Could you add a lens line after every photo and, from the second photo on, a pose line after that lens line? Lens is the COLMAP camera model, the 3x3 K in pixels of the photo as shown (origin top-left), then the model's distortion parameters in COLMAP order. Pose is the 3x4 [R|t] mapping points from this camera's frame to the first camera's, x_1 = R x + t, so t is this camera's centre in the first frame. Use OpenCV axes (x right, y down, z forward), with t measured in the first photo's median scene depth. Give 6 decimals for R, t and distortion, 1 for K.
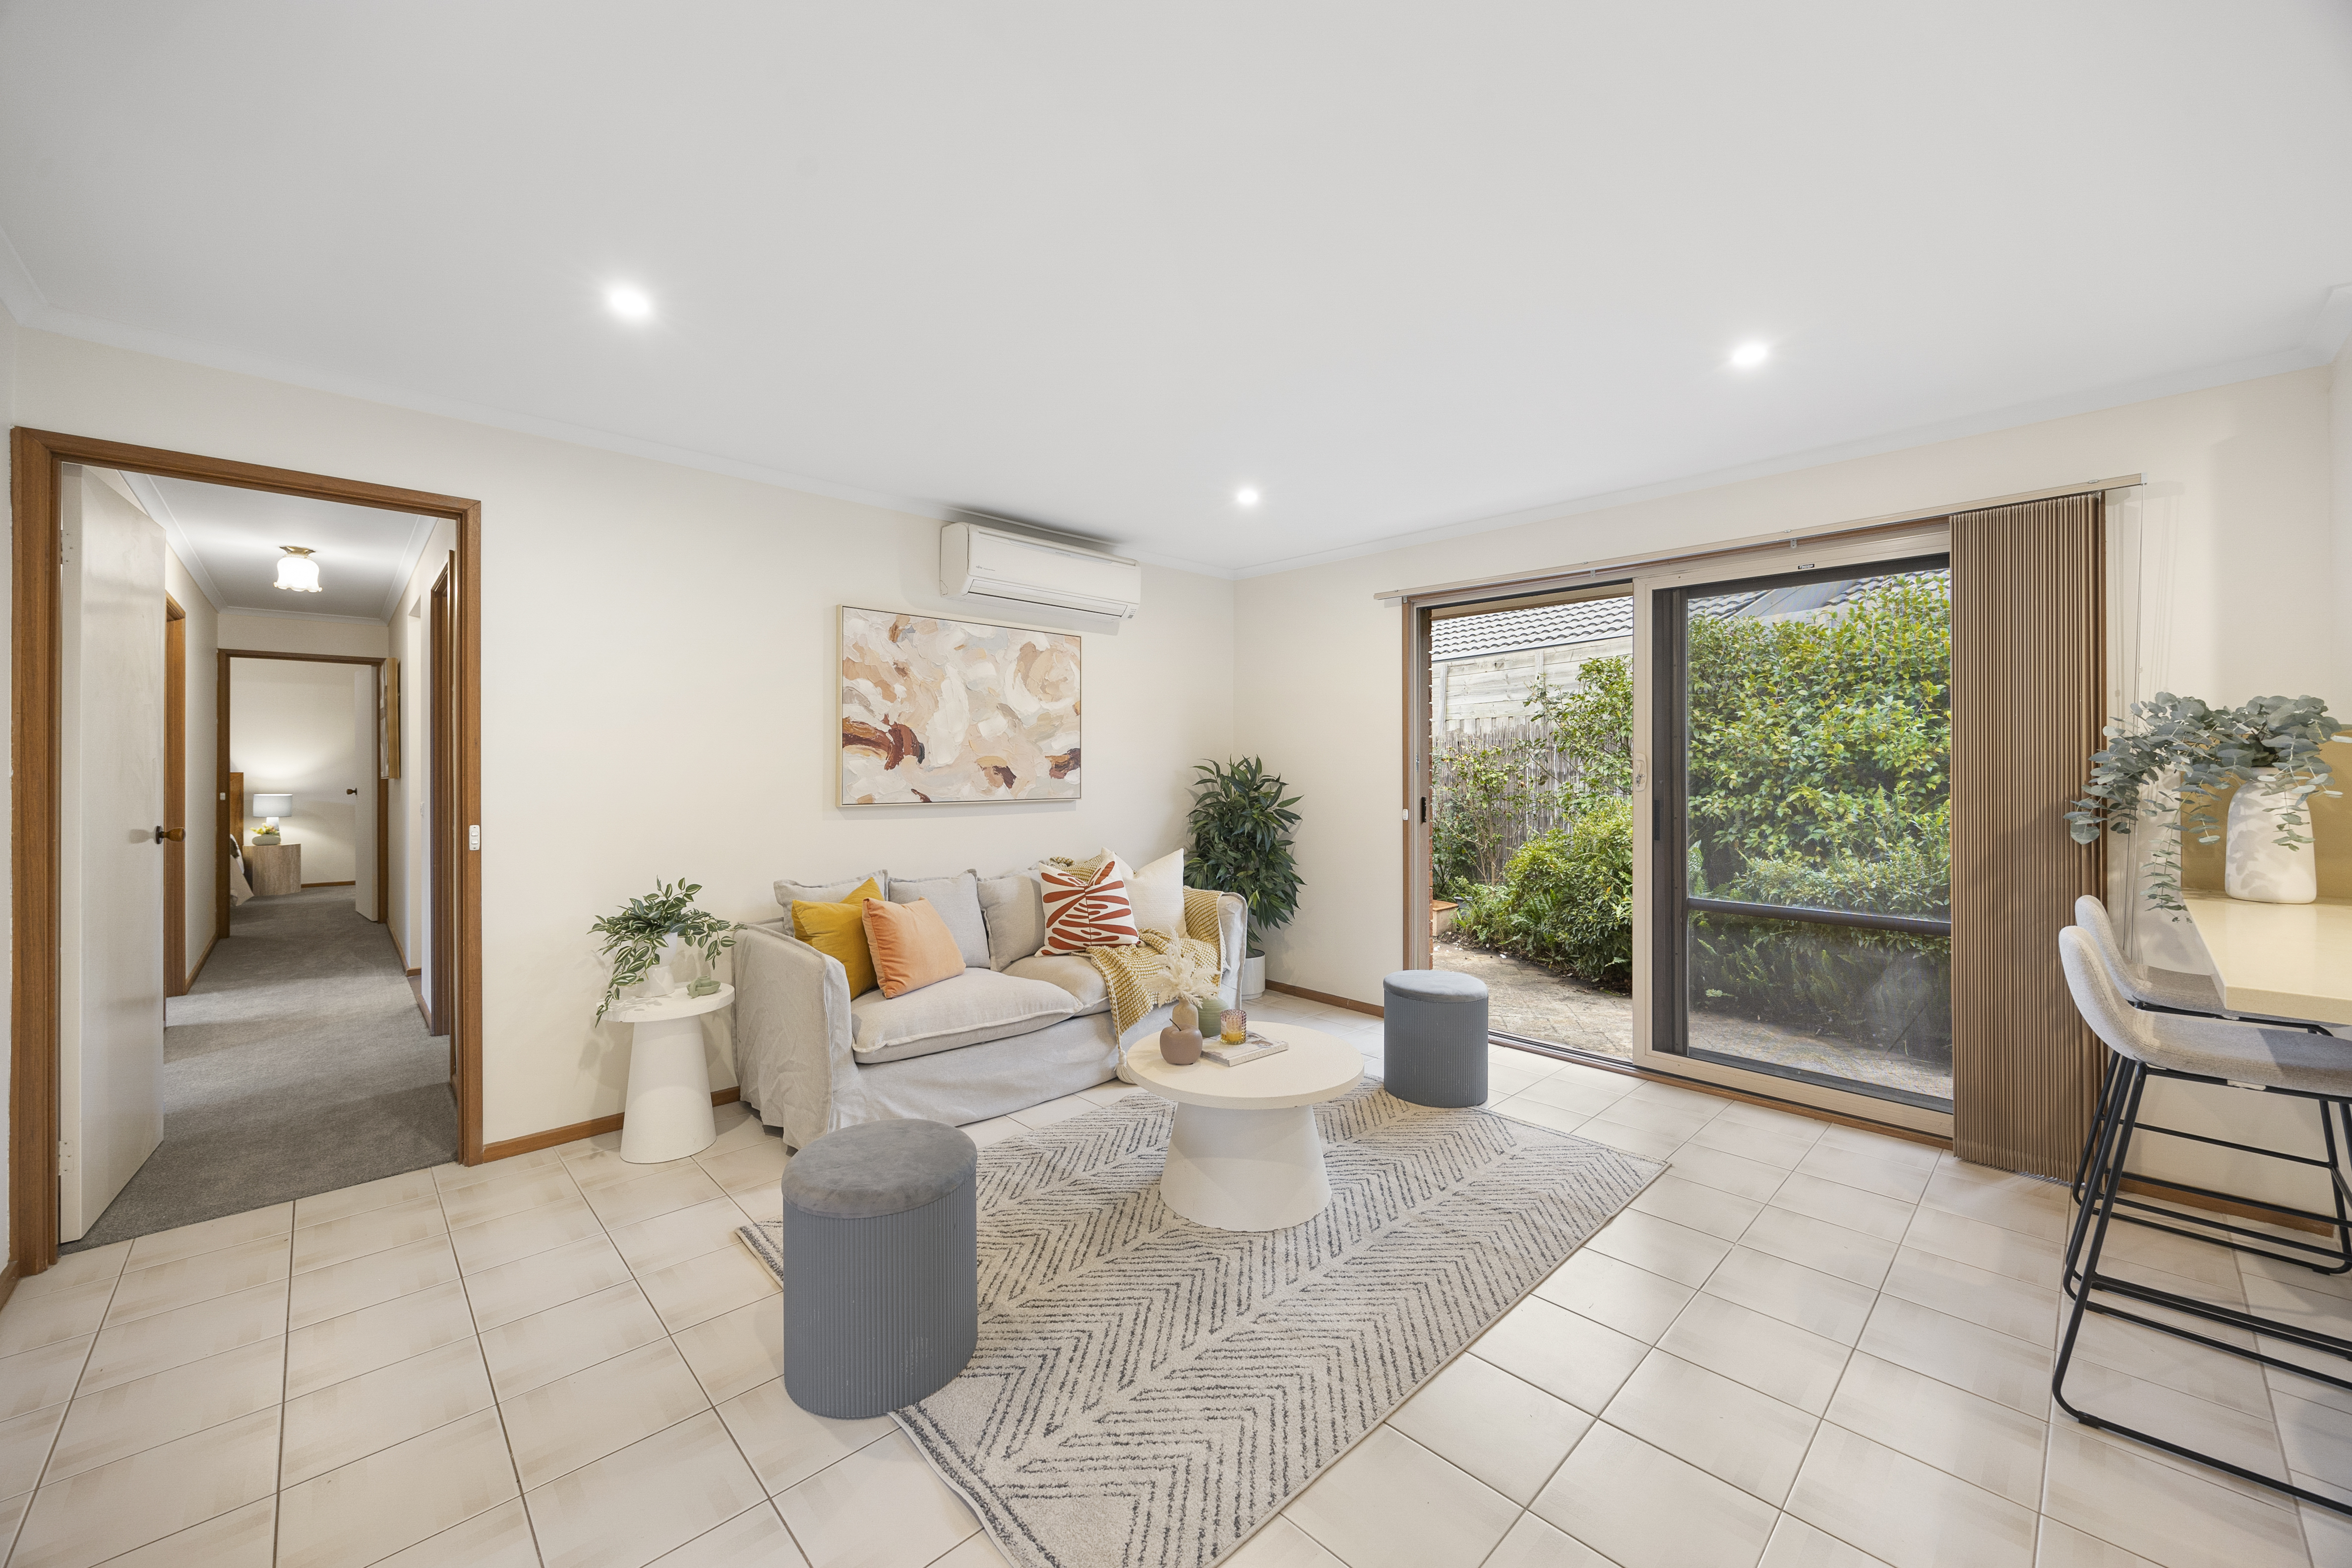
lens RADIAL K [[899.9, 0, 1181.7], [0, 899.9, 766.9], [0, 0, 1]] dist [0.001338, -0.000140]
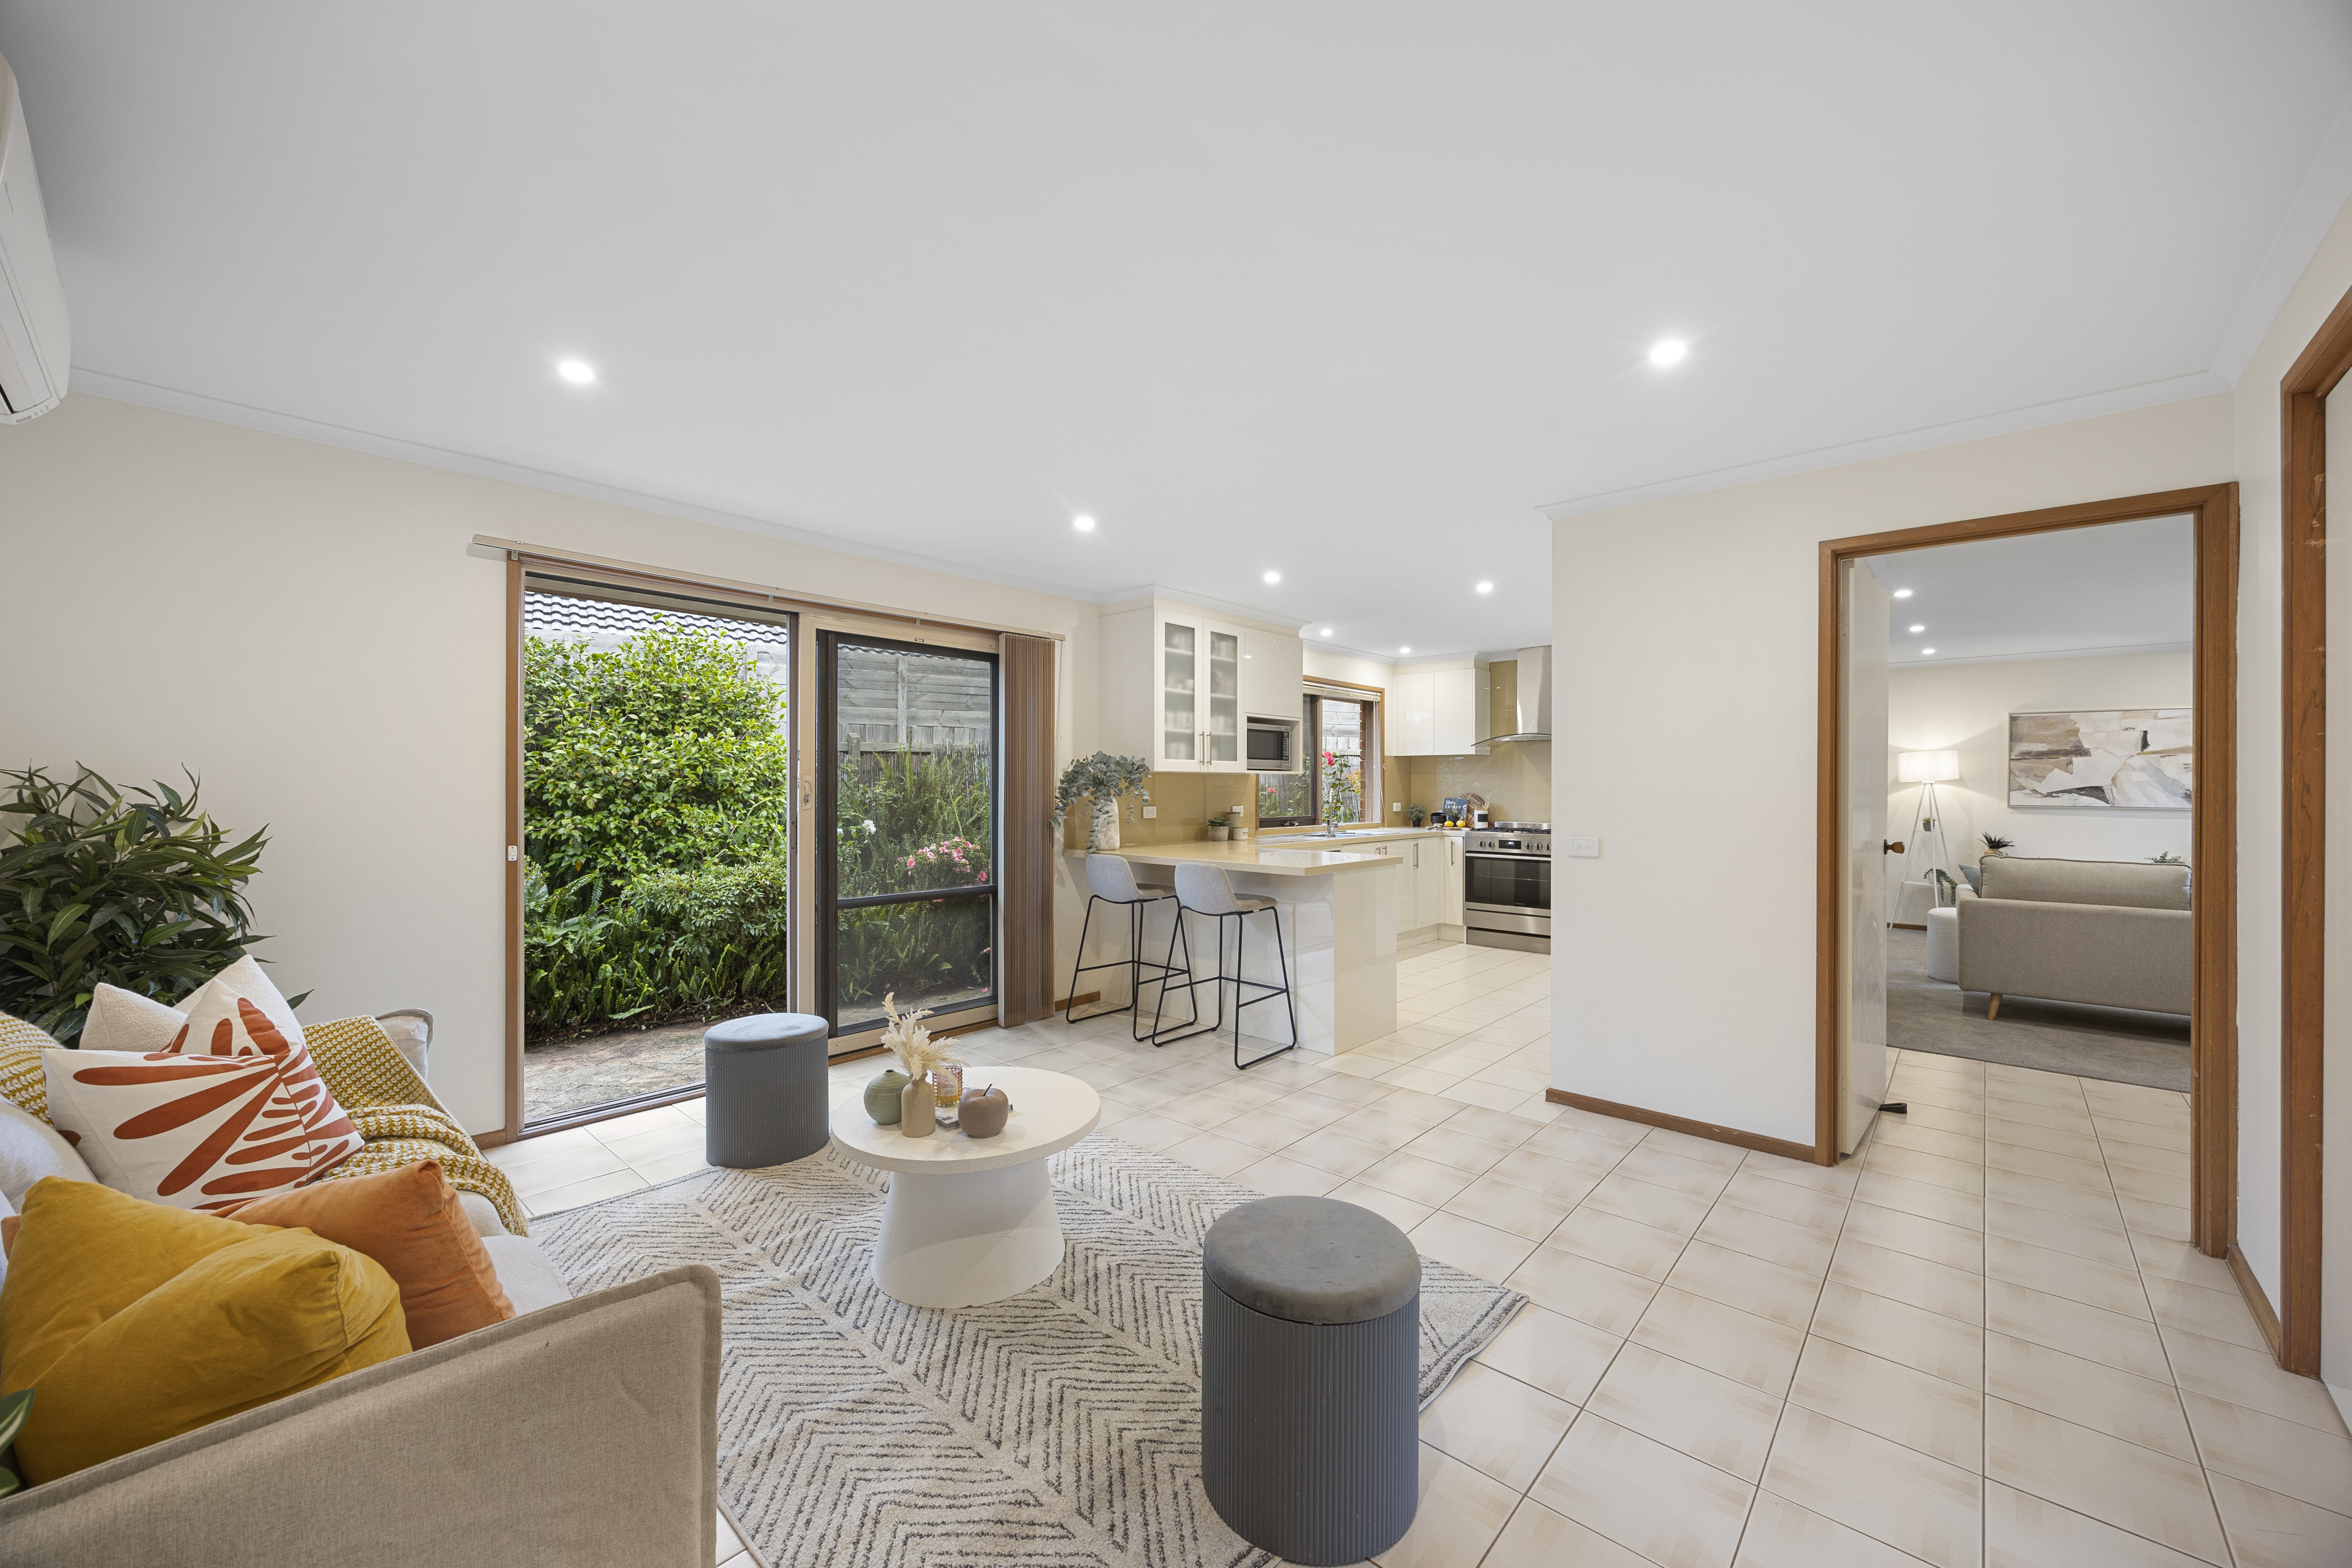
lens RADIAL K [[899.9, 0, 1194.6], [0, 899.9, 781.8], [0, 0, 1]] dist [0.001338, -0.000140]
pose [[-0.078107, 0.004223, 0.996936, -0.602057], [-0.001410, 0.999990, -0.004347, -0.002346], [-0.996944, -0.001745, -0.078100, 0.598624]]
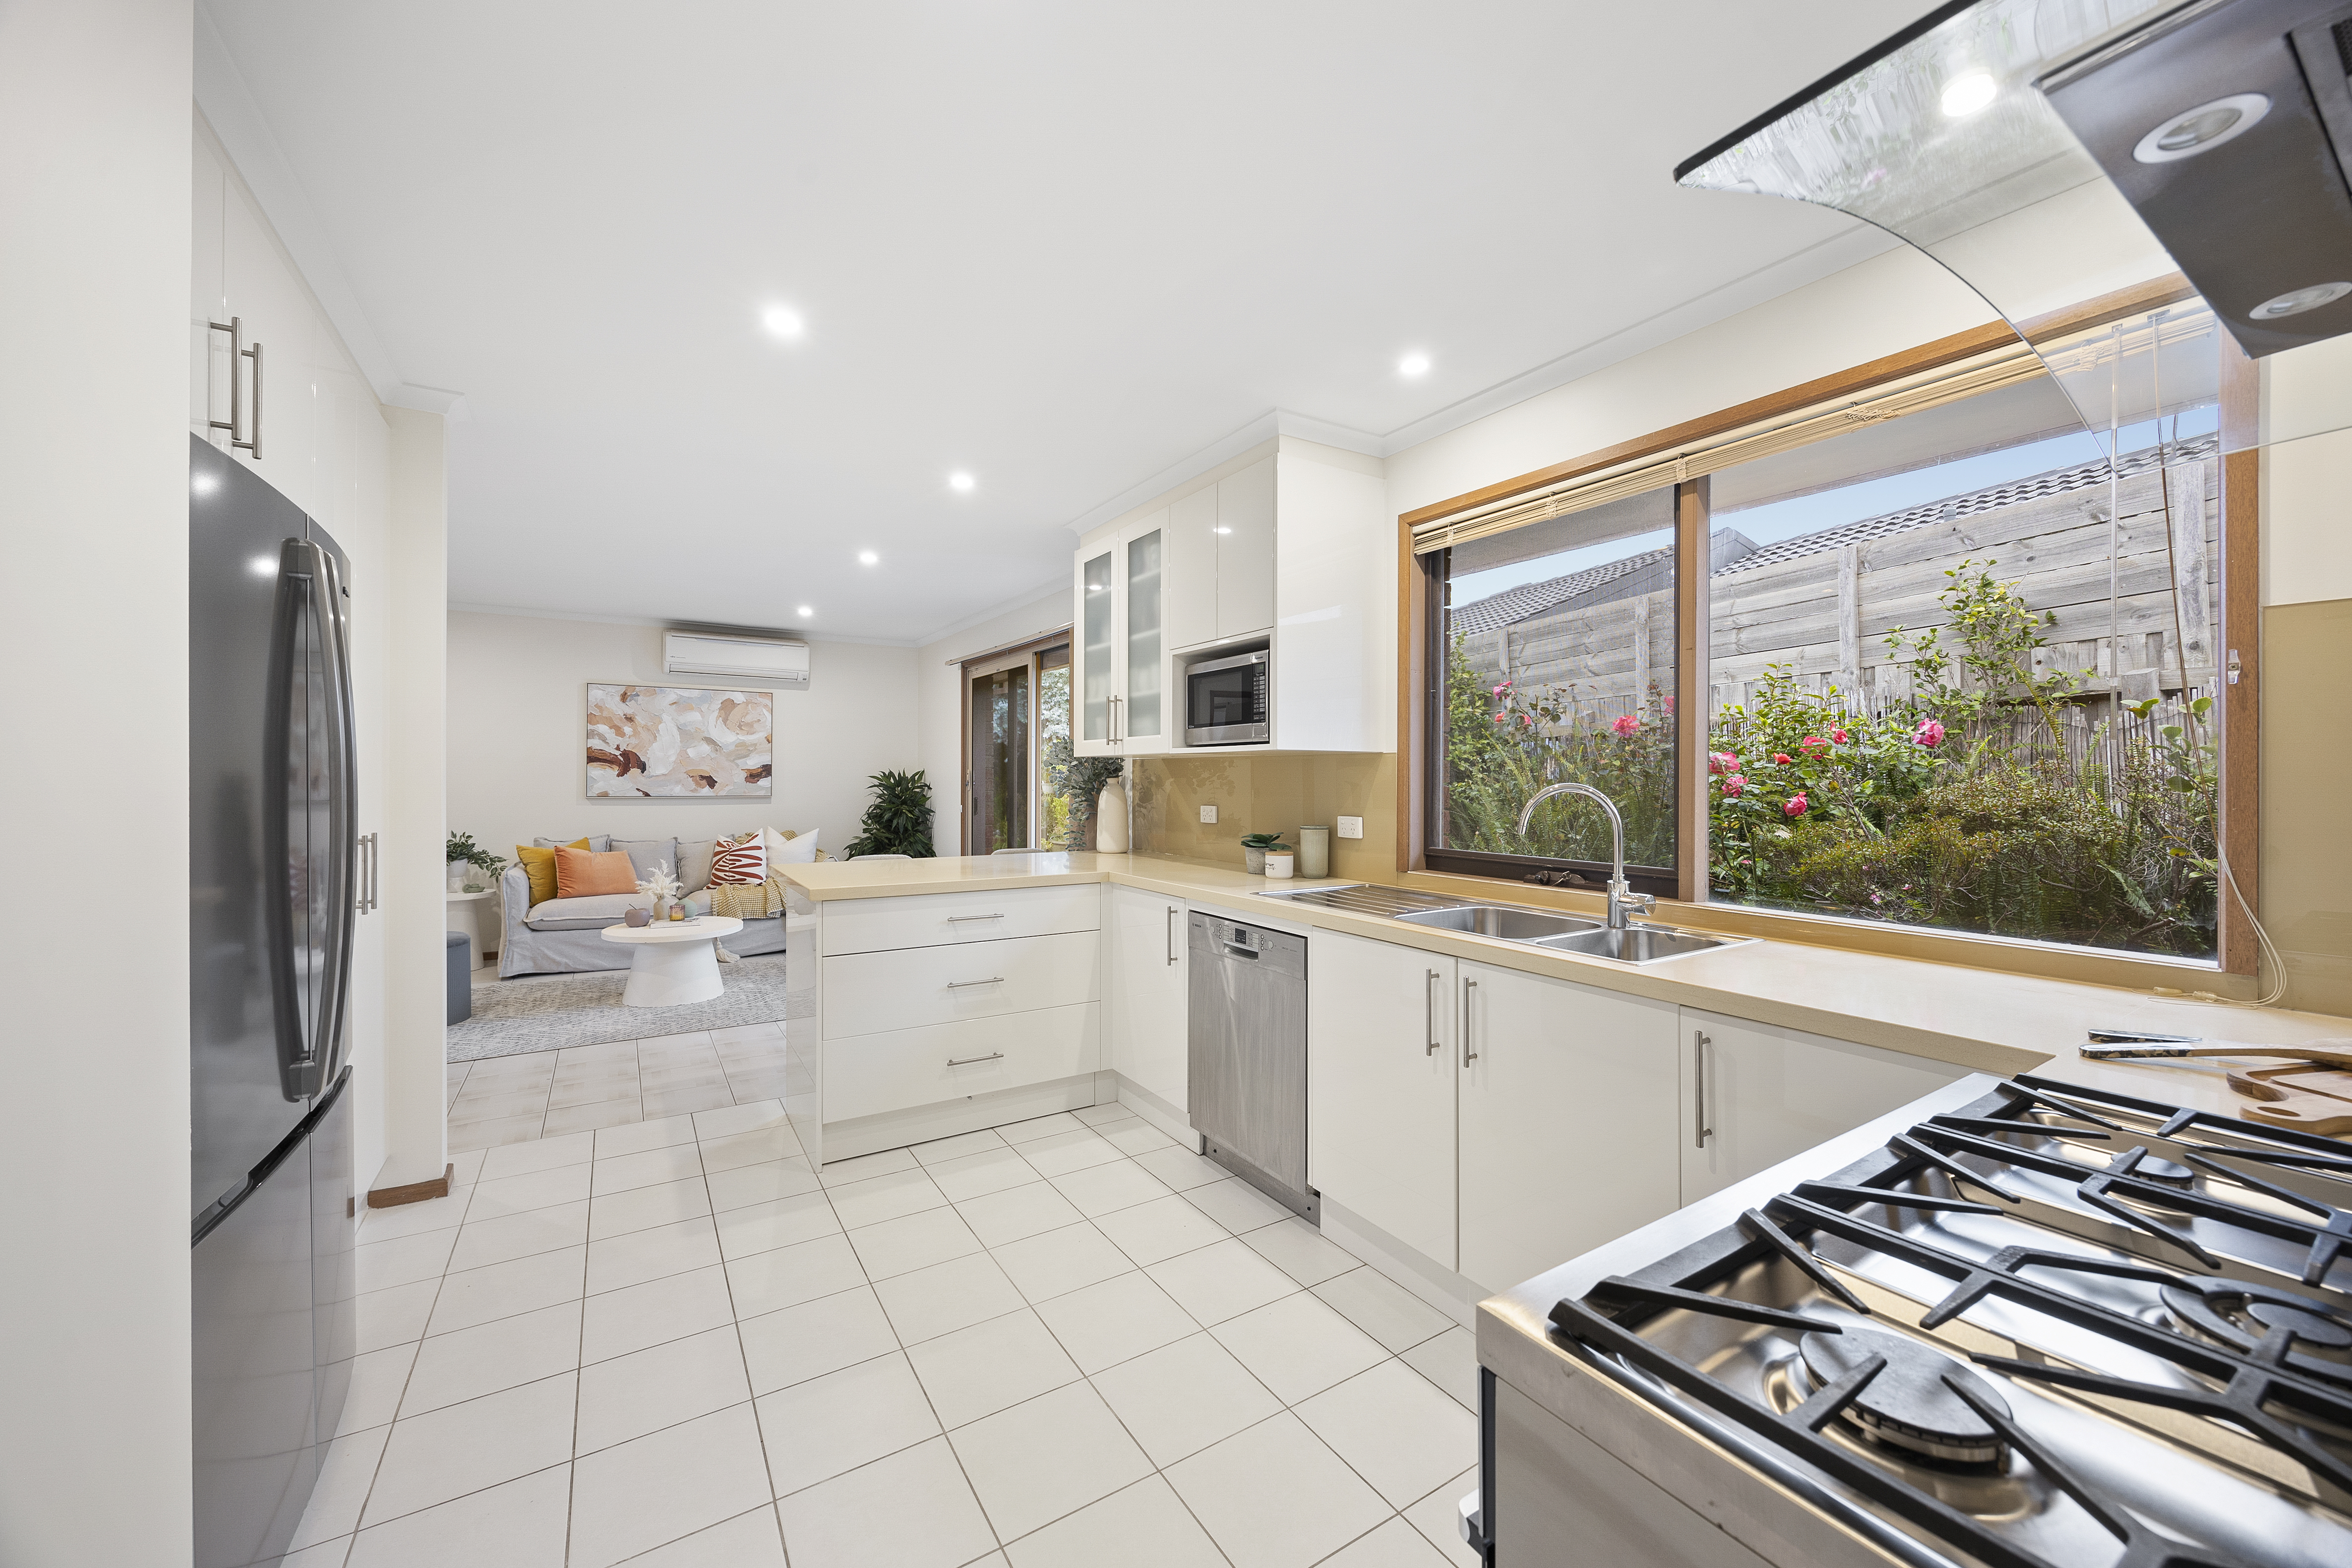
lens RADIAL K [[899.9, 0, 1190.9], [0, 899.9, 784.4], [0, 0, 1]] dist [0.001338, -0.000140]
pose [[0.979302, 0.006228, -0.202307, 1.086764], [-0.004993, 0.999966, 0.006617, 0.000686], [0.202342, -0.005470, 0.979300, -0.461712]]
